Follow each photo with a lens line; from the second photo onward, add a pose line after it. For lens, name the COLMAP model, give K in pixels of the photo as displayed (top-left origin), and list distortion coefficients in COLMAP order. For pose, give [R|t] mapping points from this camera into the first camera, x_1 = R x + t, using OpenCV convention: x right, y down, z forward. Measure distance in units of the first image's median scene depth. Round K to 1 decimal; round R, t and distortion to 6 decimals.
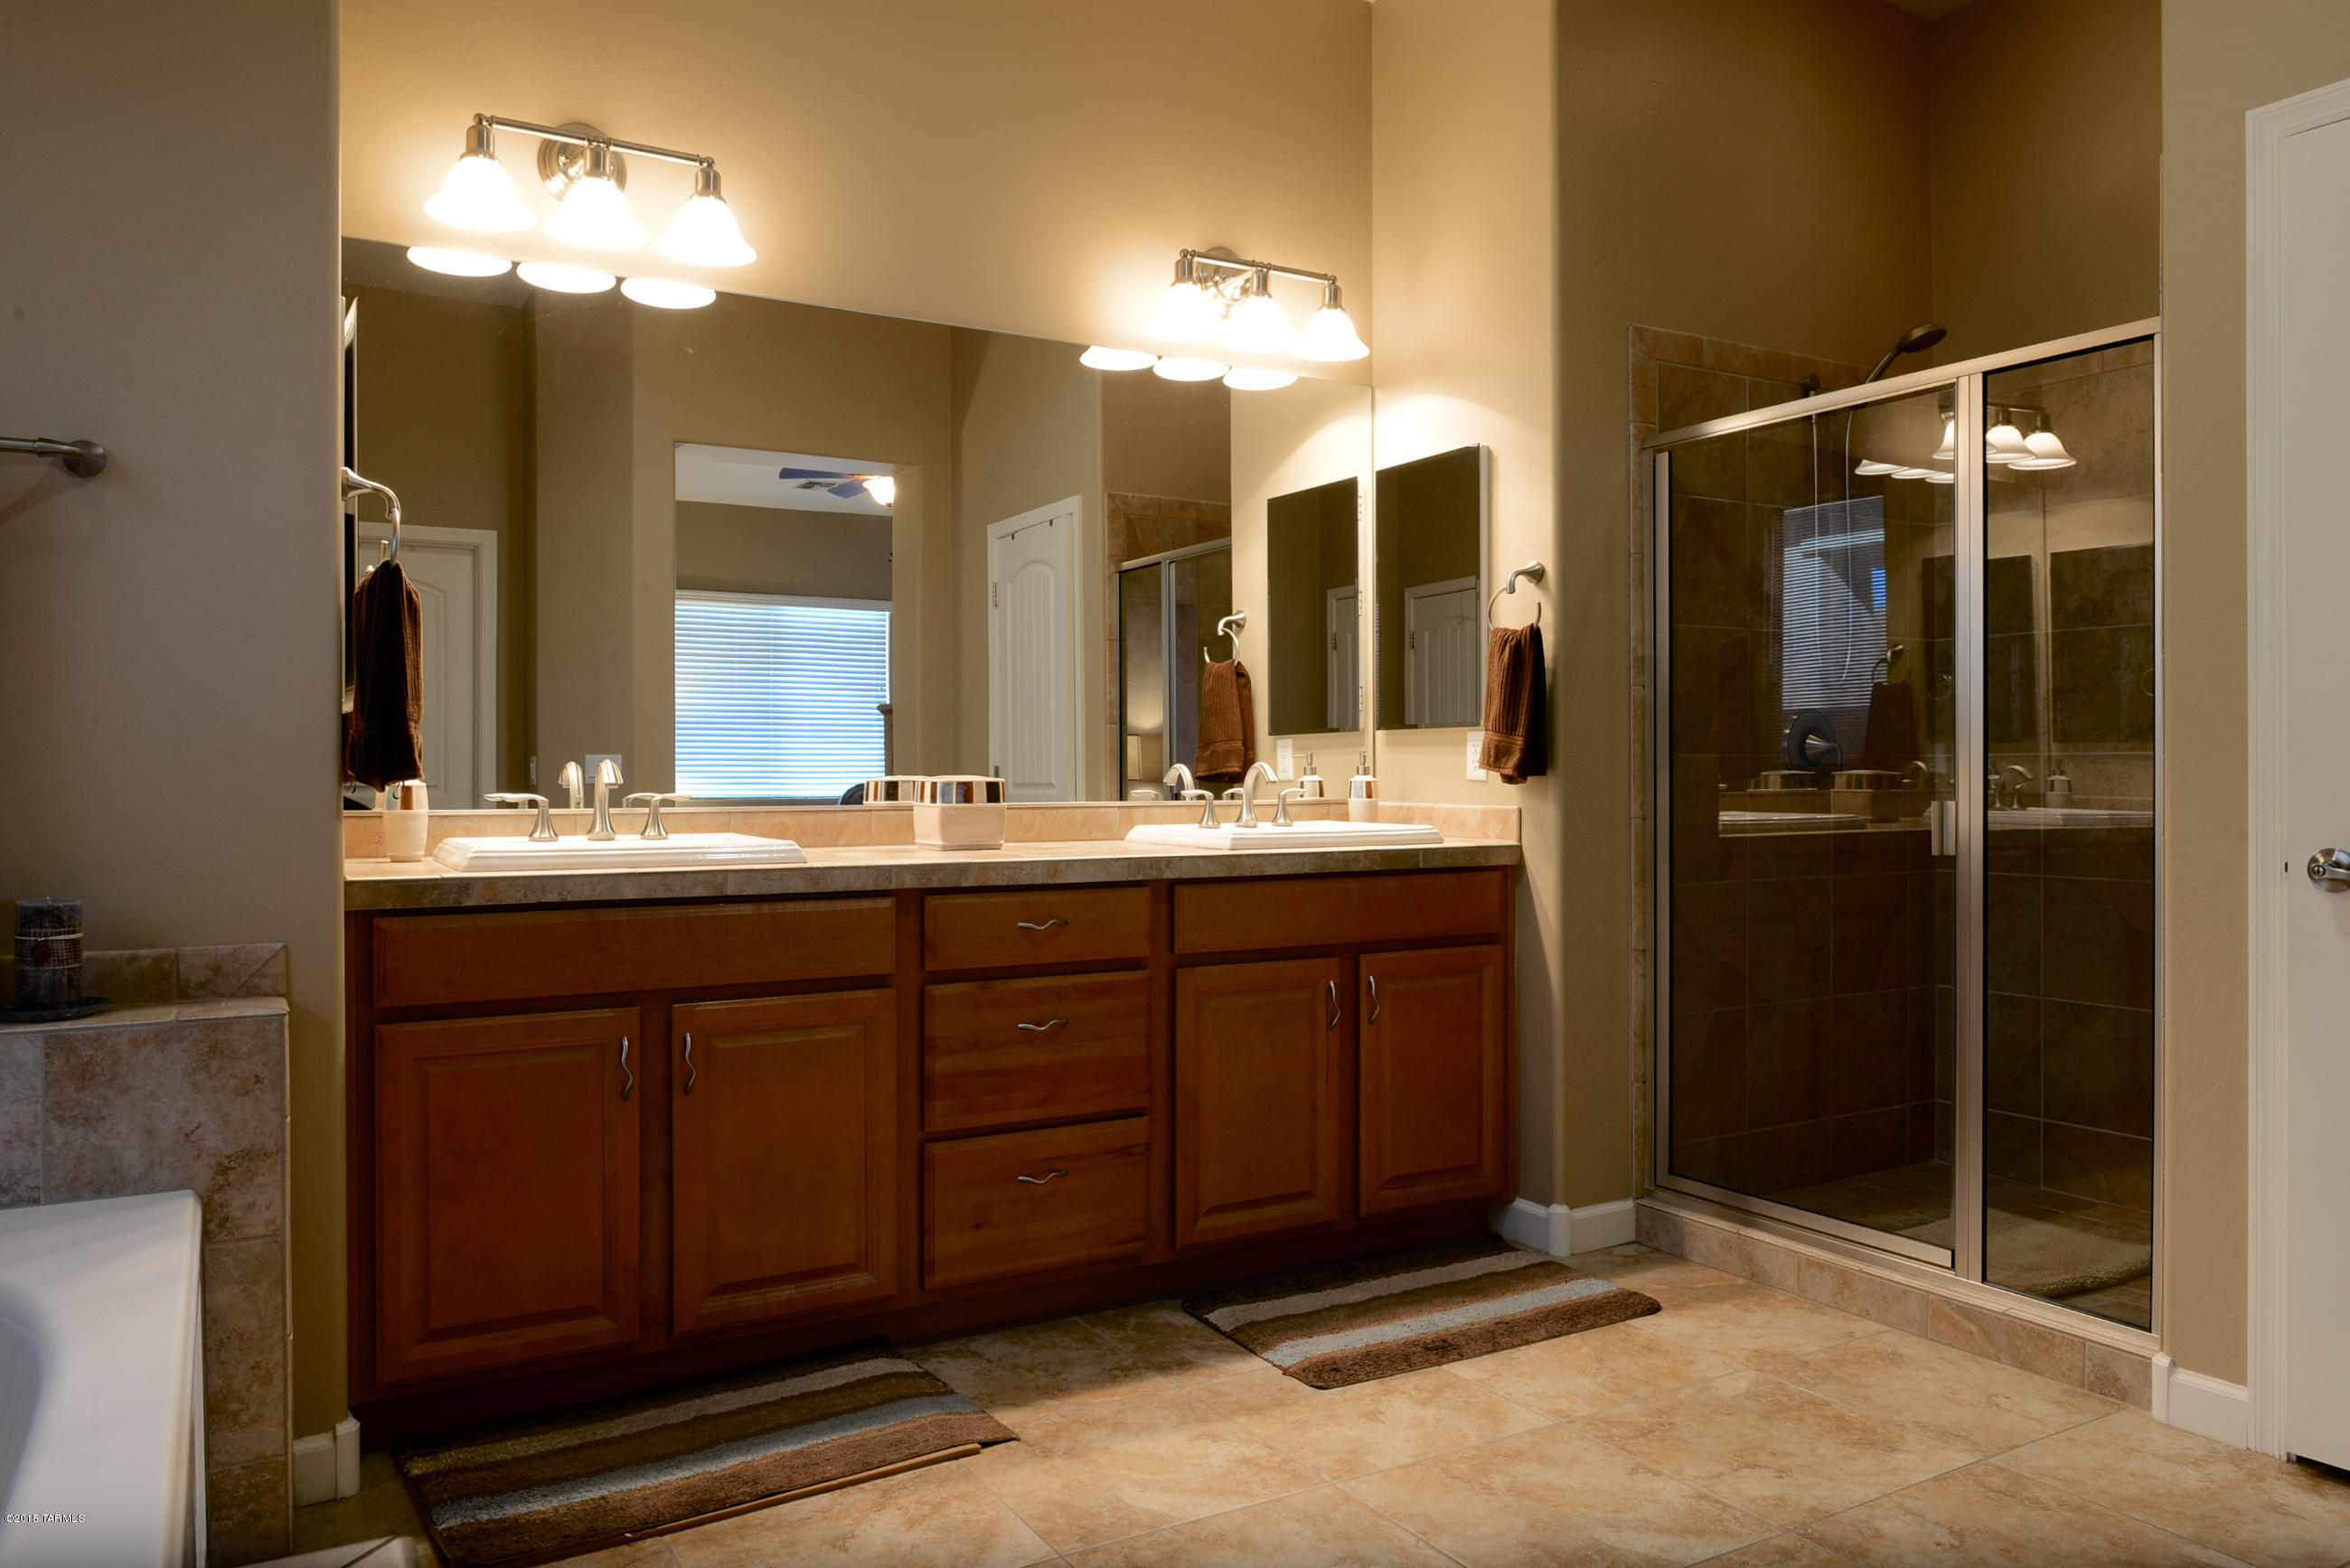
lens RADIAL K [[1618.8, 0, 1184.2], [0, 1618.8, 777.8], [0, 0, 1]] dist [-0.002202, -0.002989]
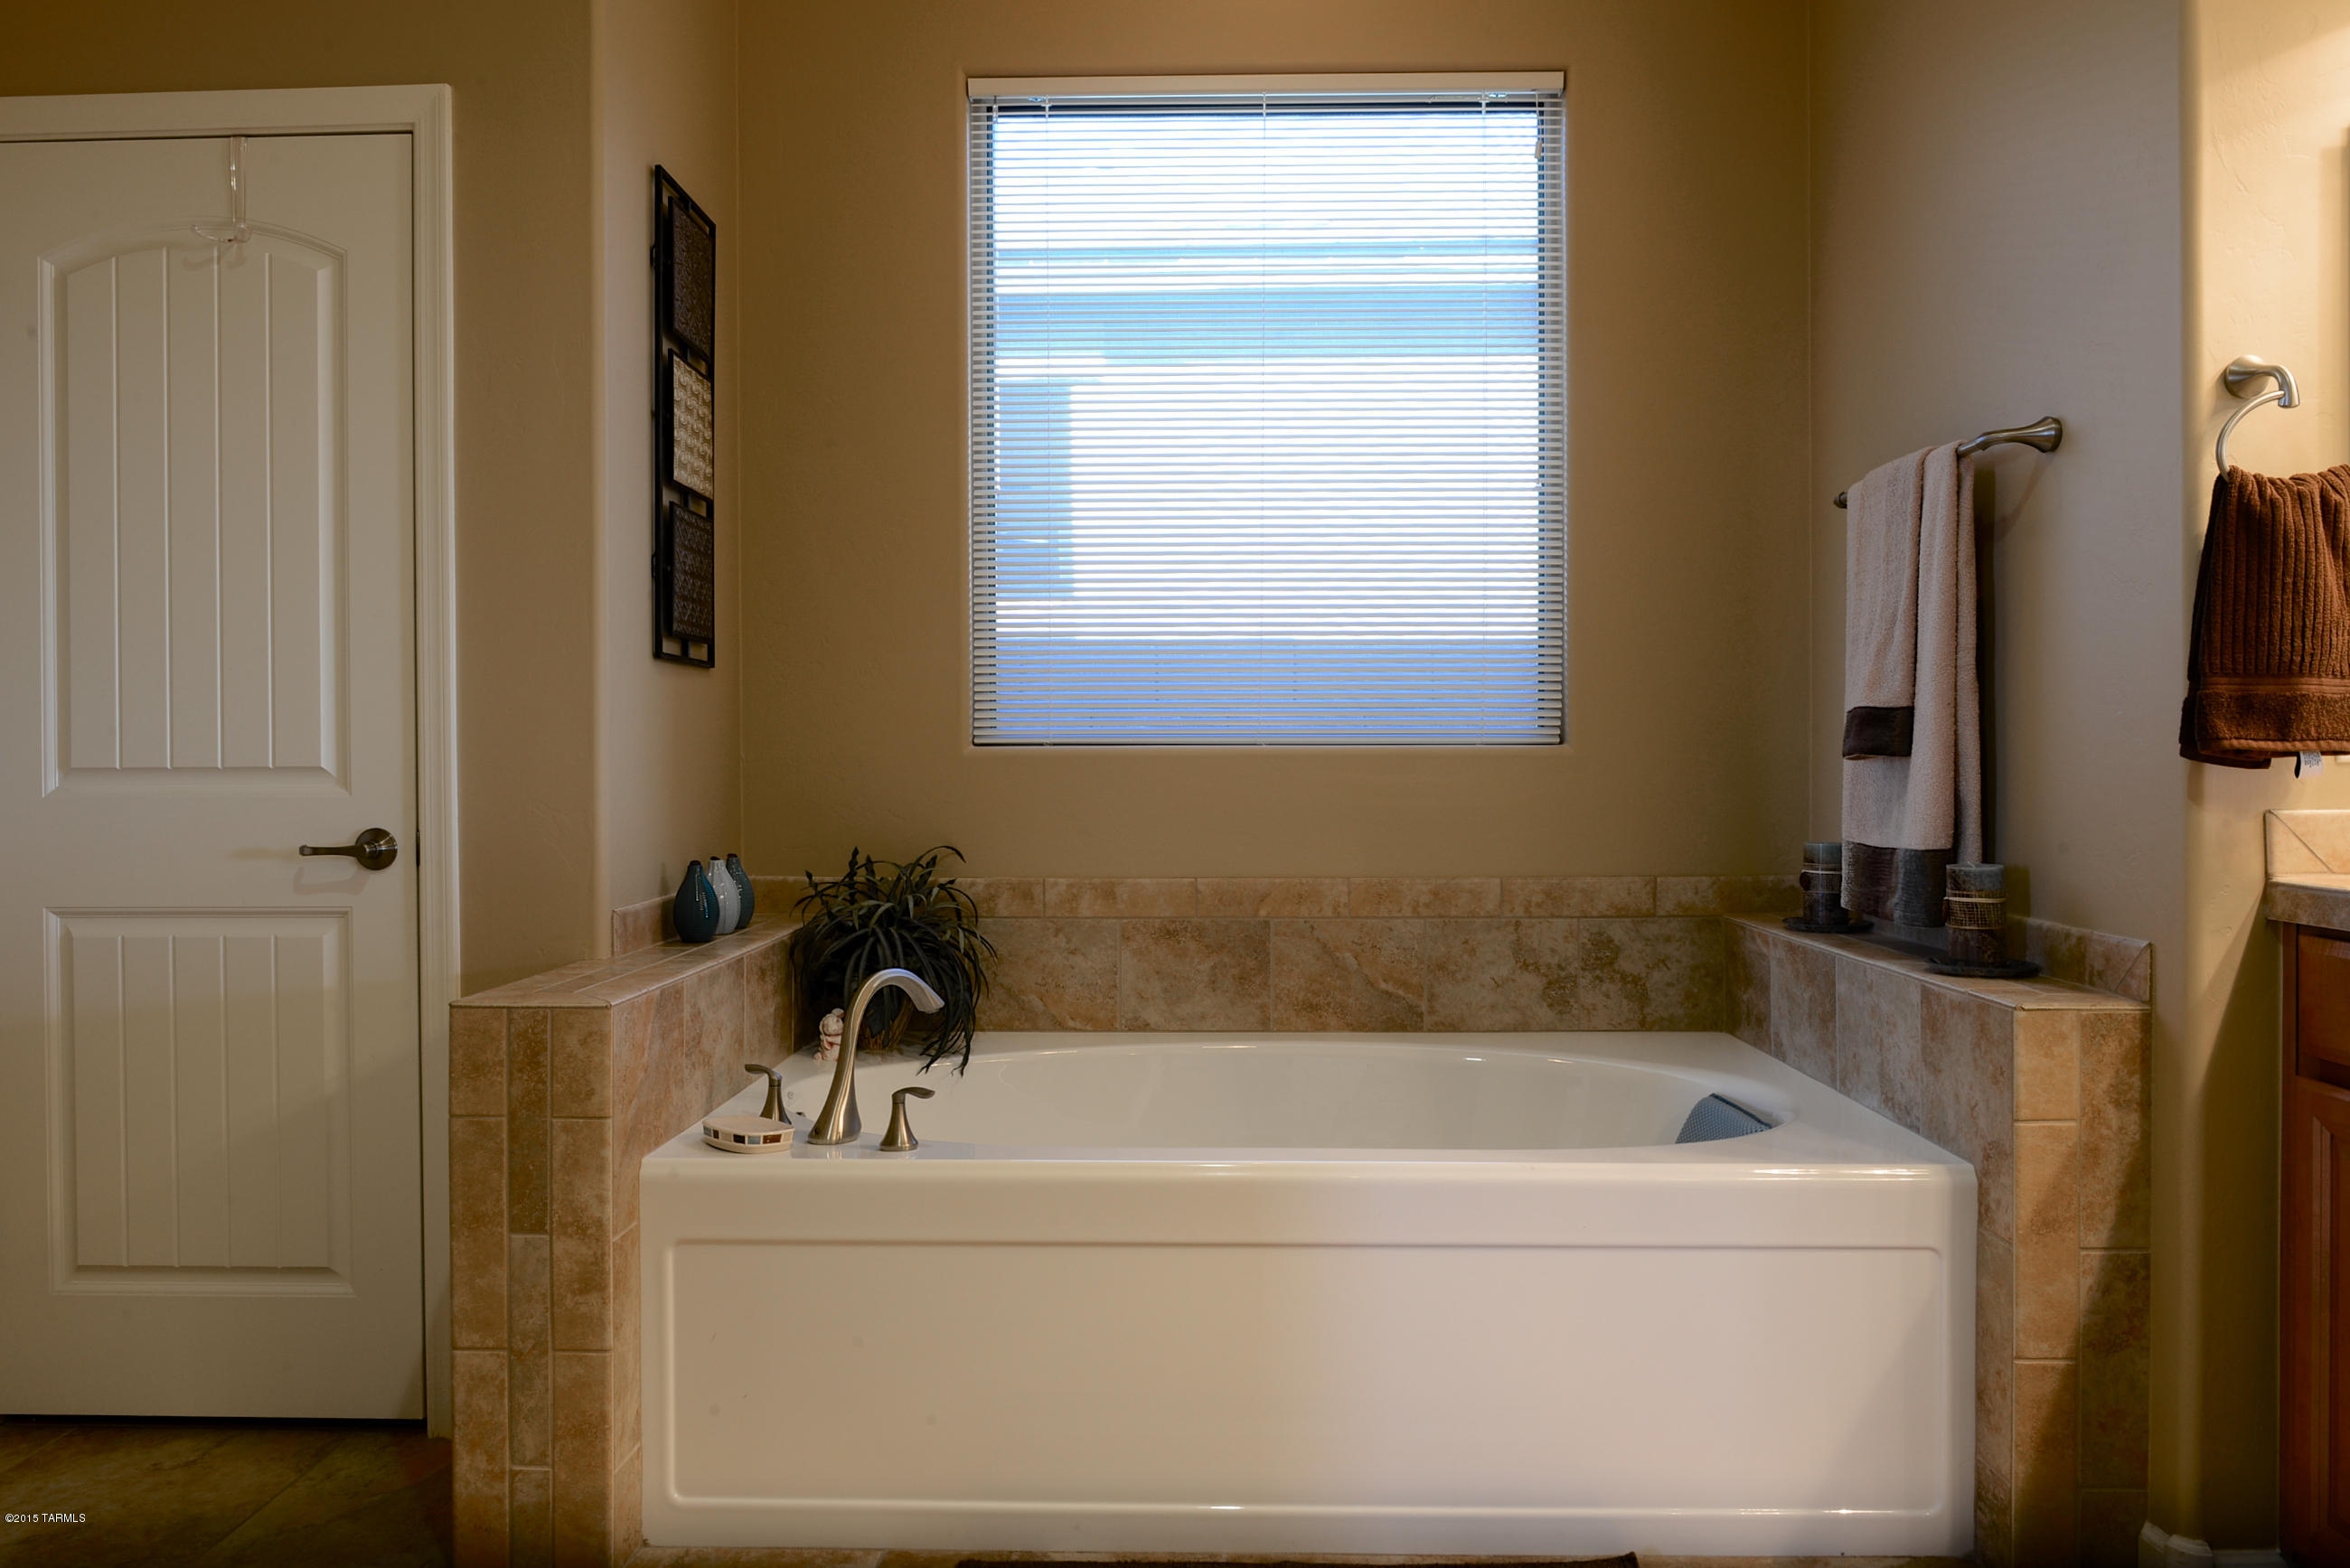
lens RADIAL K [[1618.8, 0, 1184.2], [0, 1618.8, 777.8], [0, 0, 1]] dist [-0.002202, -0.002989]
pose [[-0.527927, 0.016415, -0.849131, 0.369553], [0.005901, 0.999860, 0.015659, -0.001700], [0.849270, 0.003256, -0.527949, 0.847925]]
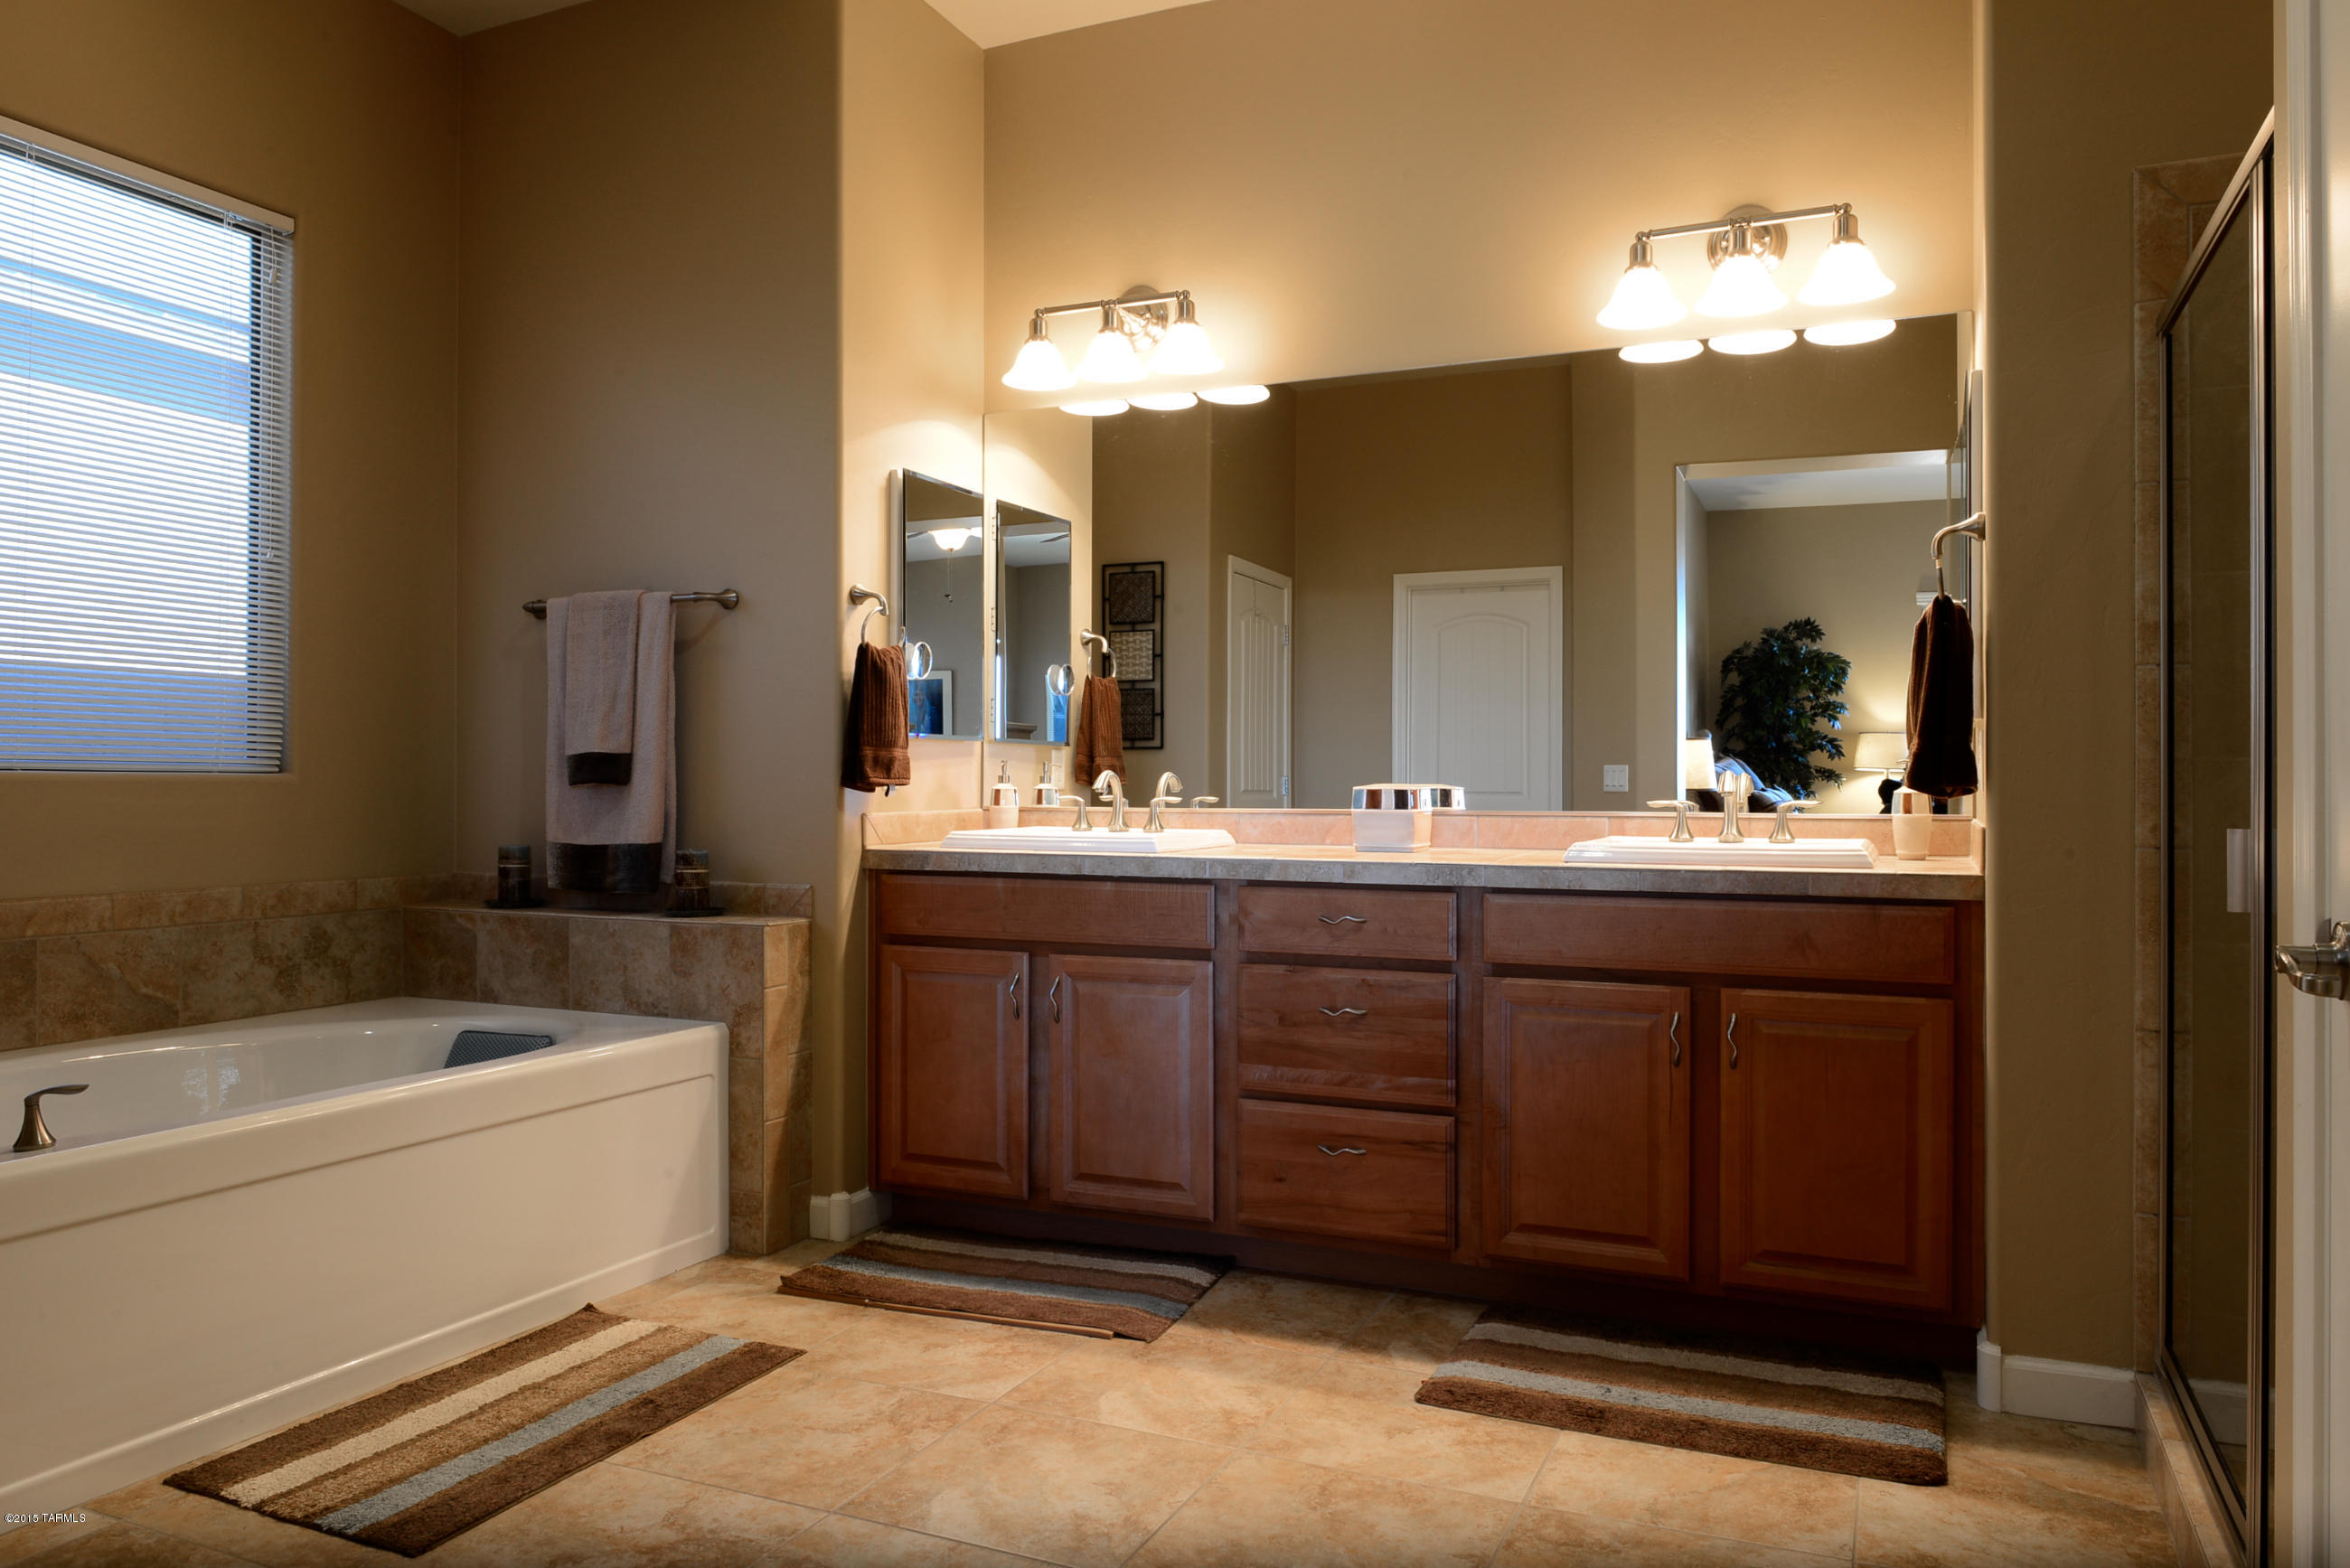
lens RADIAL K [[1618.8, 0, 1184.2], [0, 1618.8, 777.8], [0, 0, 1]] dist [-0.002202, -0.002989]
pose [[0.582294, 0.001531, -0.812977, 0.809539], [-0.005333, 0.999984, -0.001937, -0.003103], [0.812961, 0.005463, 0.582293, 0.301651]]
